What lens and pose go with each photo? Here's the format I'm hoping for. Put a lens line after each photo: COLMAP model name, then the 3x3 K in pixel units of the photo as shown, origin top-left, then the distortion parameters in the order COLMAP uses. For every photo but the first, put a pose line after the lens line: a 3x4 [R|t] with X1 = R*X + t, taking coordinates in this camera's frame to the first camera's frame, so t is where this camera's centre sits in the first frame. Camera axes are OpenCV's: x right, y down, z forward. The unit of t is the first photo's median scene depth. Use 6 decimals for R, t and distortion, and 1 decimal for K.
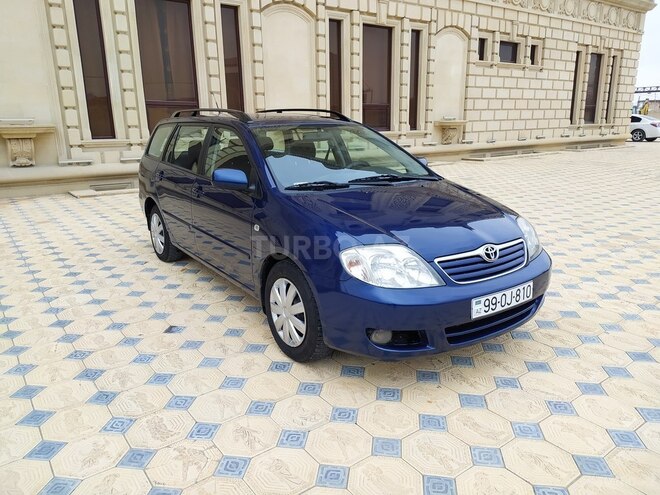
lens RADIAL K [[489.6, 0, 328.9], [0, 489.6, 248.2], [0, 0, 1]] dist [0.064427, -0.069854]
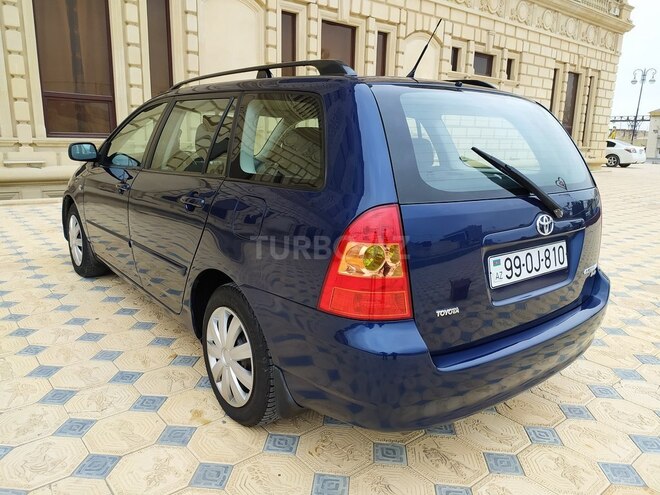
lens RADIAL K [[489.6, 0, 328.9], [0, 489.6, 248.2], [0, 0, 1]] dist [0.064427, -0.069854]
pose [[0.998132, 0.025364, 0.055575, 0.046260], [-0.023504, 0.999150, -0.033858, -0.023198], [-0.056387, 0.032488, 0.997880, 0.152776]]
